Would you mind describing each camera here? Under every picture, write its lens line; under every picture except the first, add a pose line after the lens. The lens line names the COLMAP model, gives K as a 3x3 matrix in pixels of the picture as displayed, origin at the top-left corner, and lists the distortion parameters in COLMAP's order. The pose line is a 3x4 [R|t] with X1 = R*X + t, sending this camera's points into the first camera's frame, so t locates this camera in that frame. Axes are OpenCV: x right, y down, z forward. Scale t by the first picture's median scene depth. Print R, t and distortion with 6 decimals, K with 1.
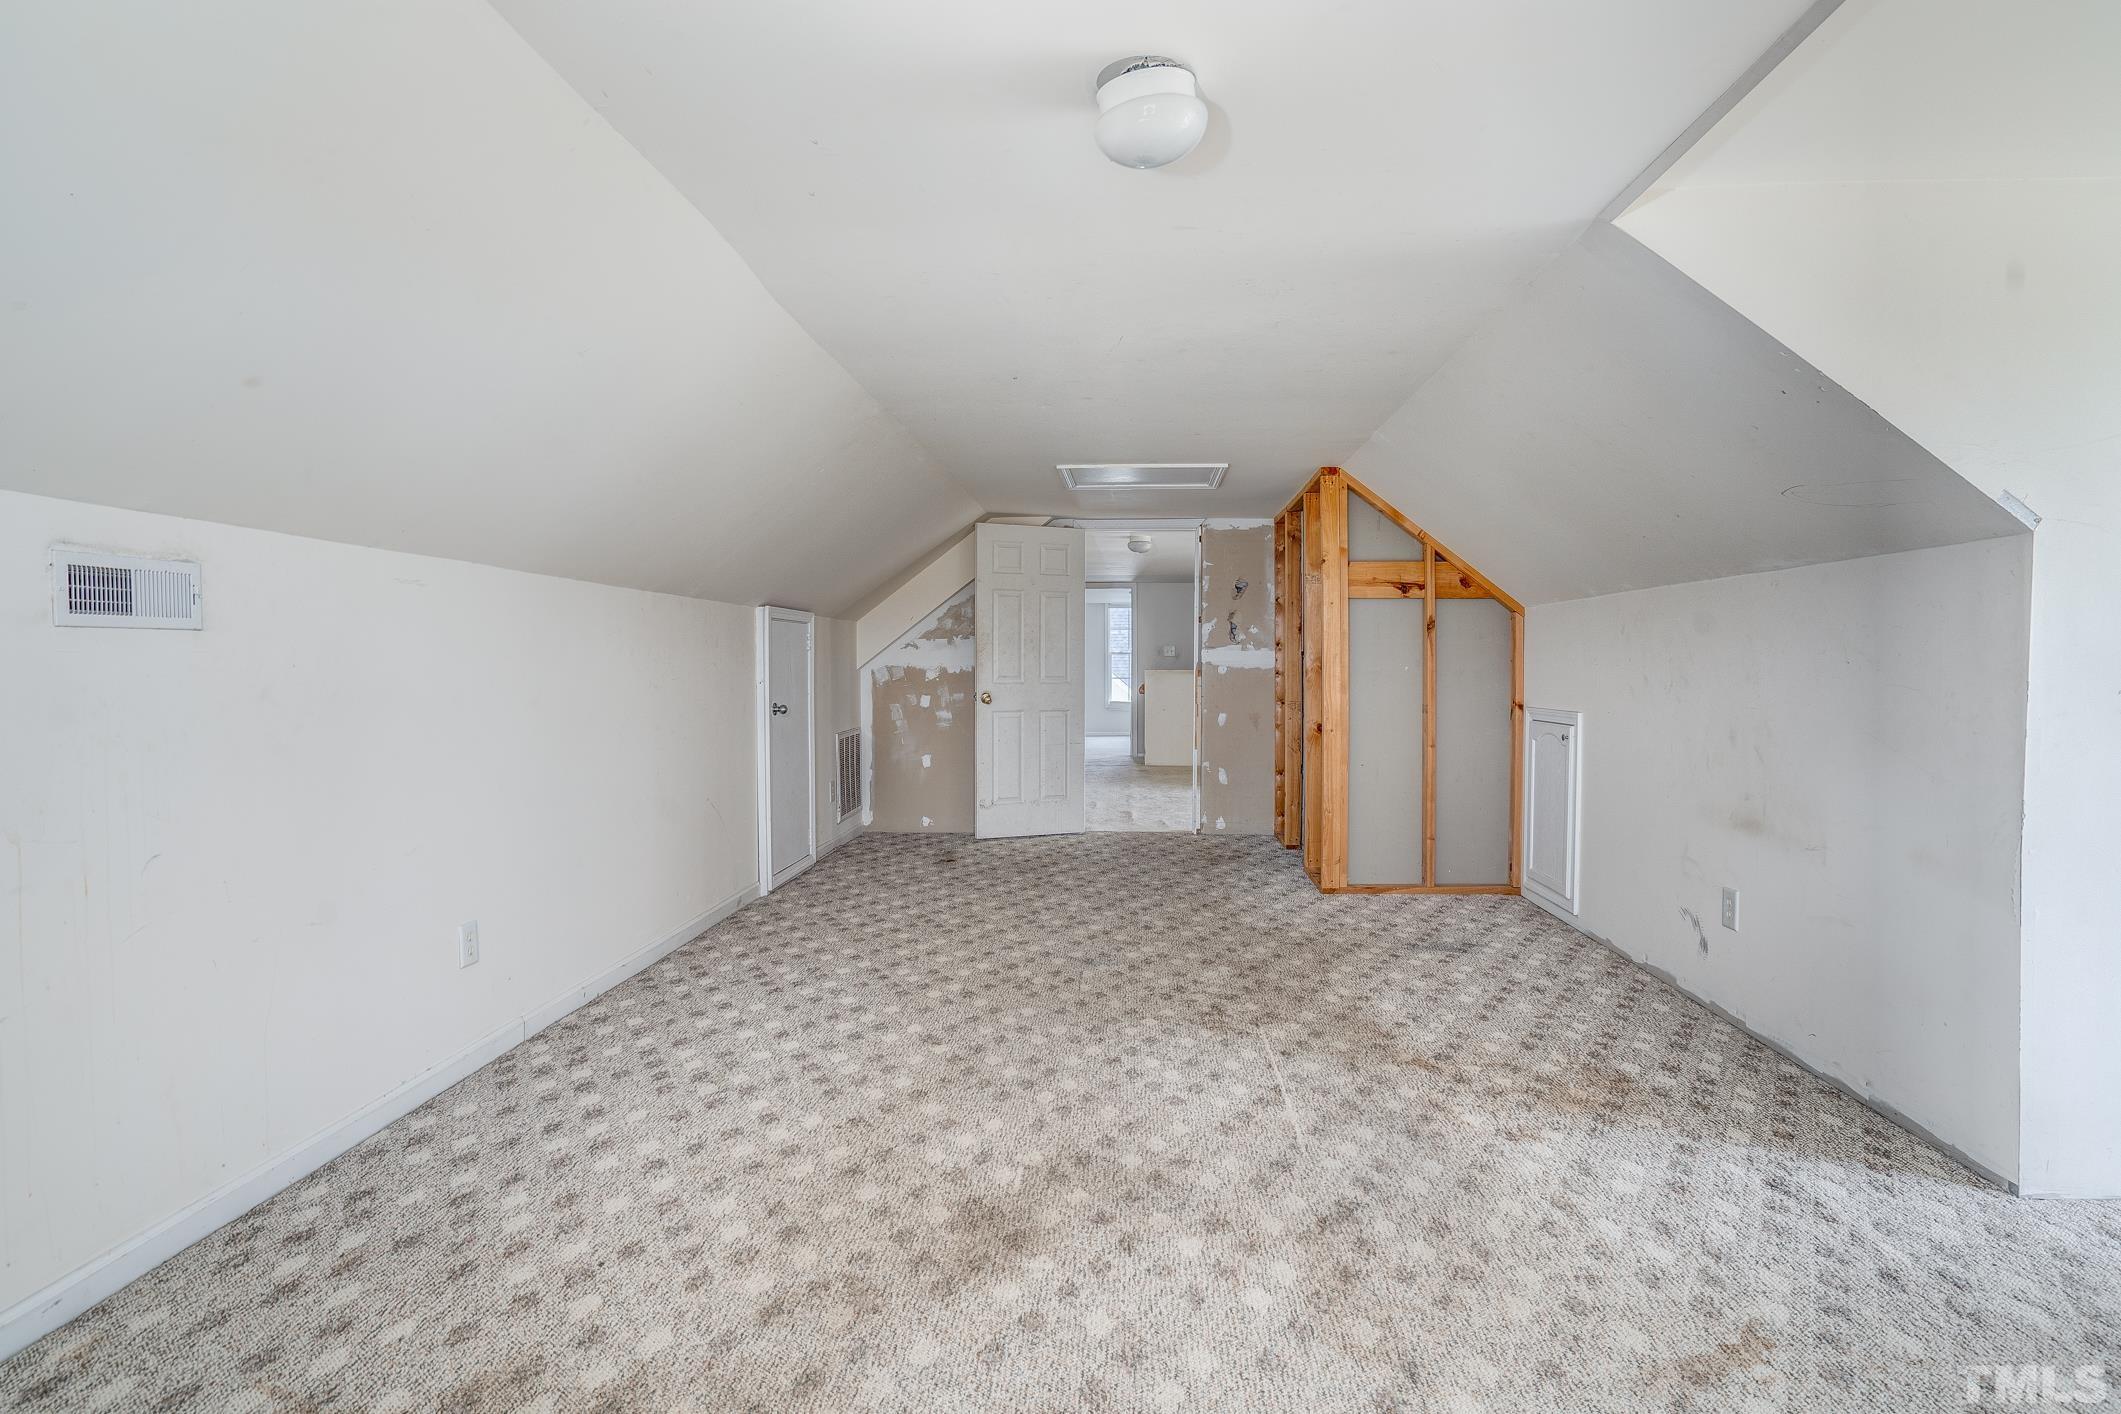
lens RADIAL K [[1026.4, 0, 1061.8], [0, 1026.4, 687.3], [0, 0, 1]] dist [-0.021515, 0.000173]
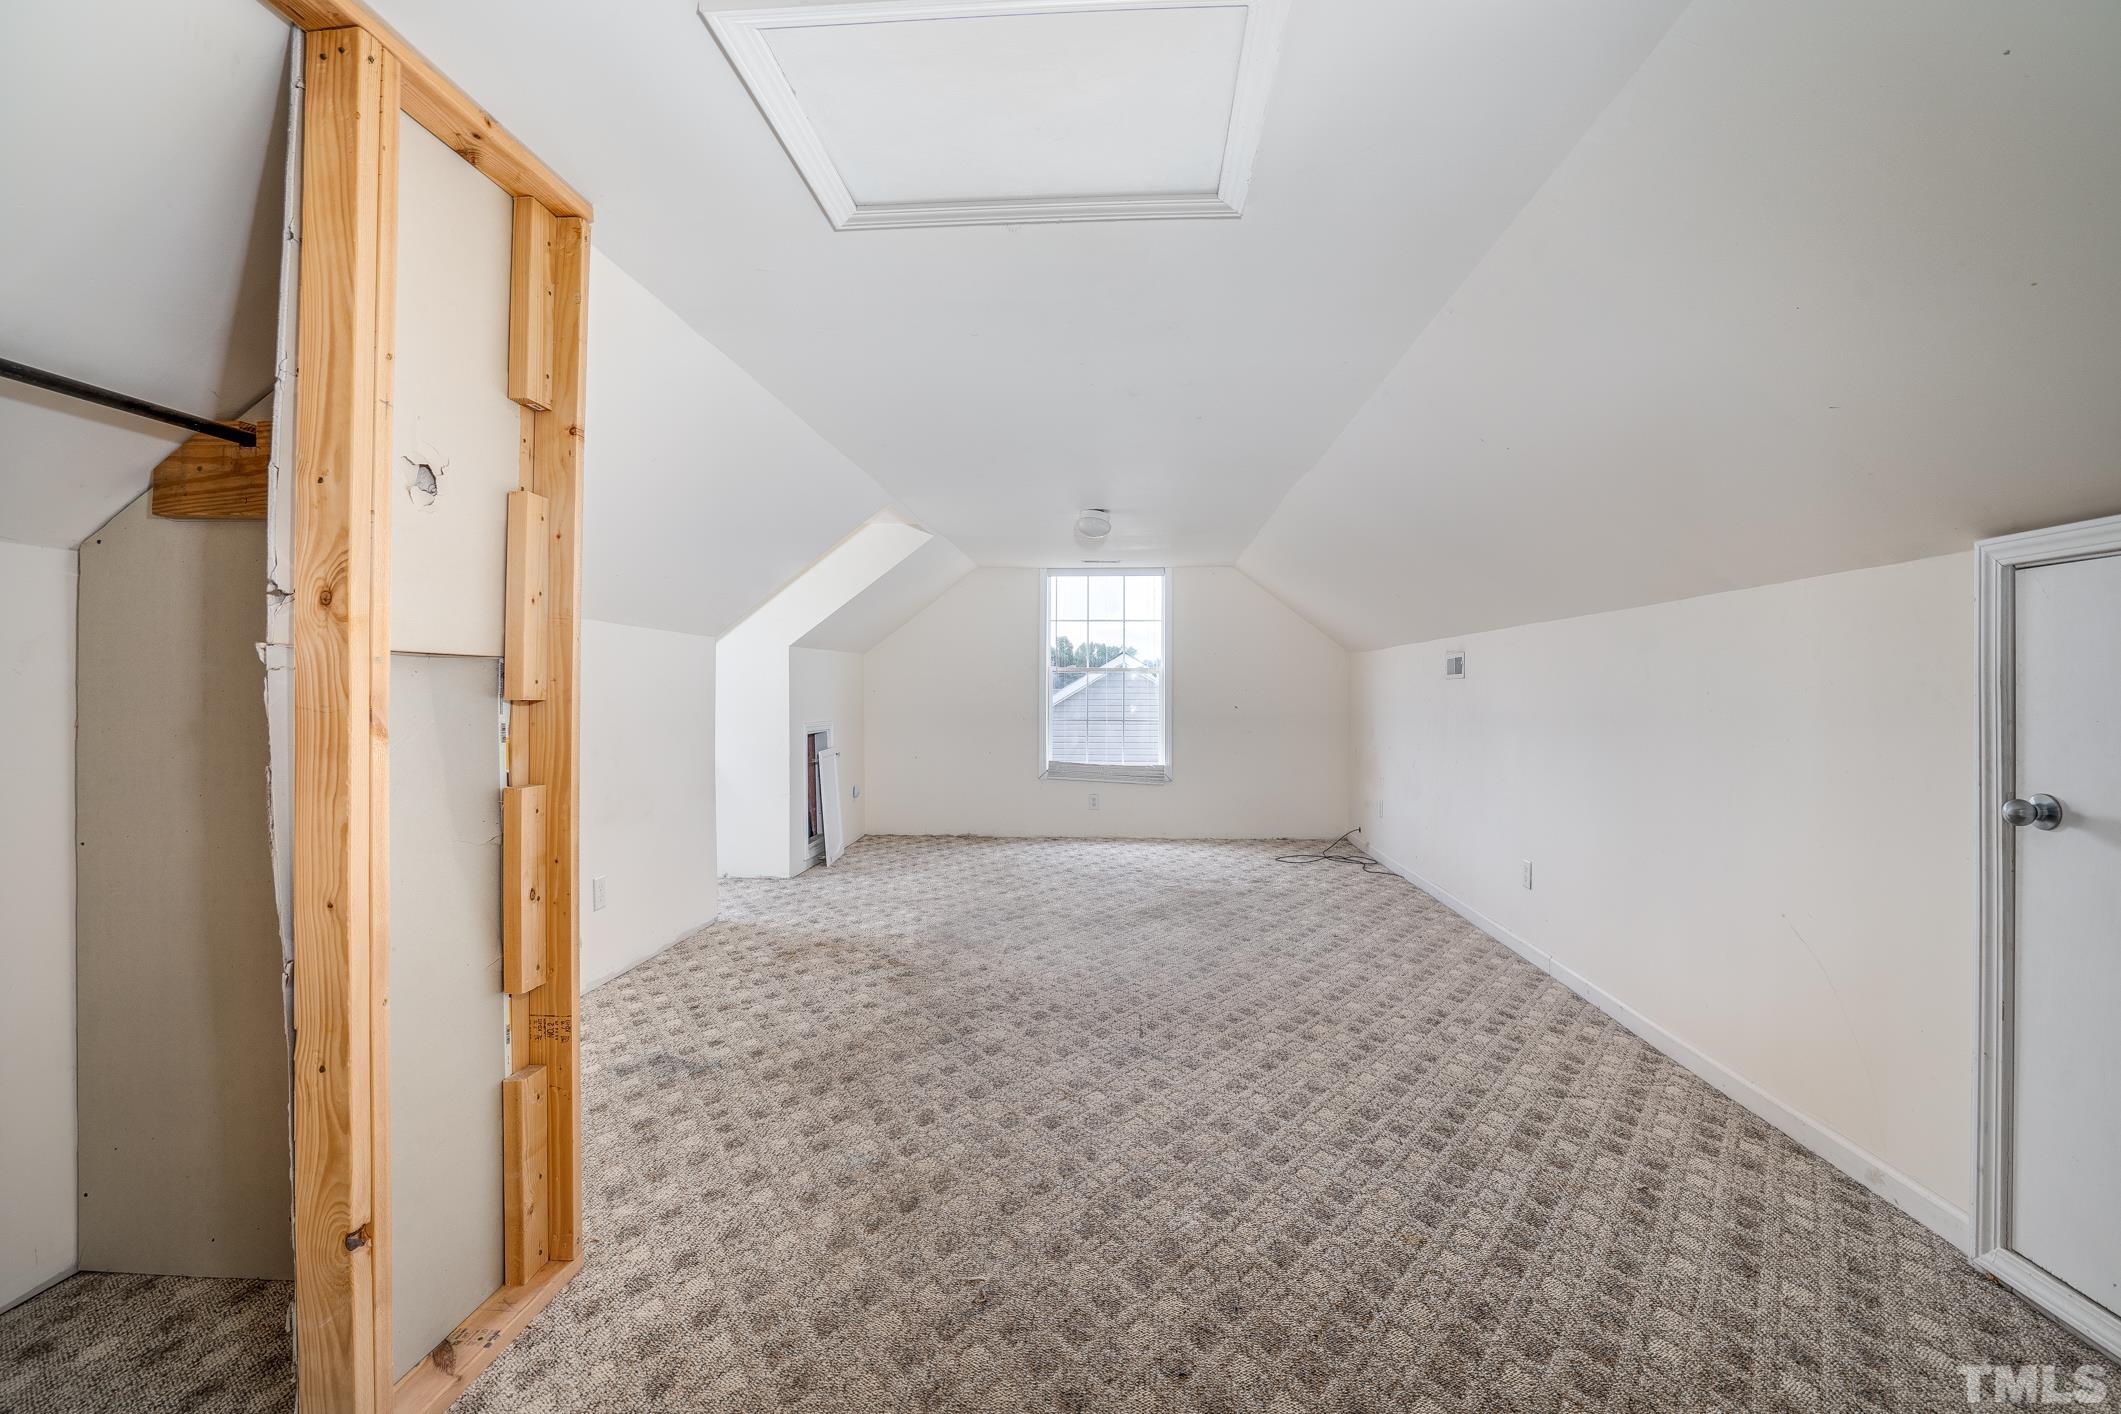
lens RADIAL K [[1026.4, 0, 1061.8], [0, 1026.4, 687.3], [0, 0, 1]] dist [-0.021515, 0.000173]
pose [[-0.999954, 0.002059, -0.009382, 0.098386], [0.001916, 0.999882, 0.015220, -0.040085], [0.009412, 0.015202, -0.999840, 1.921402]]
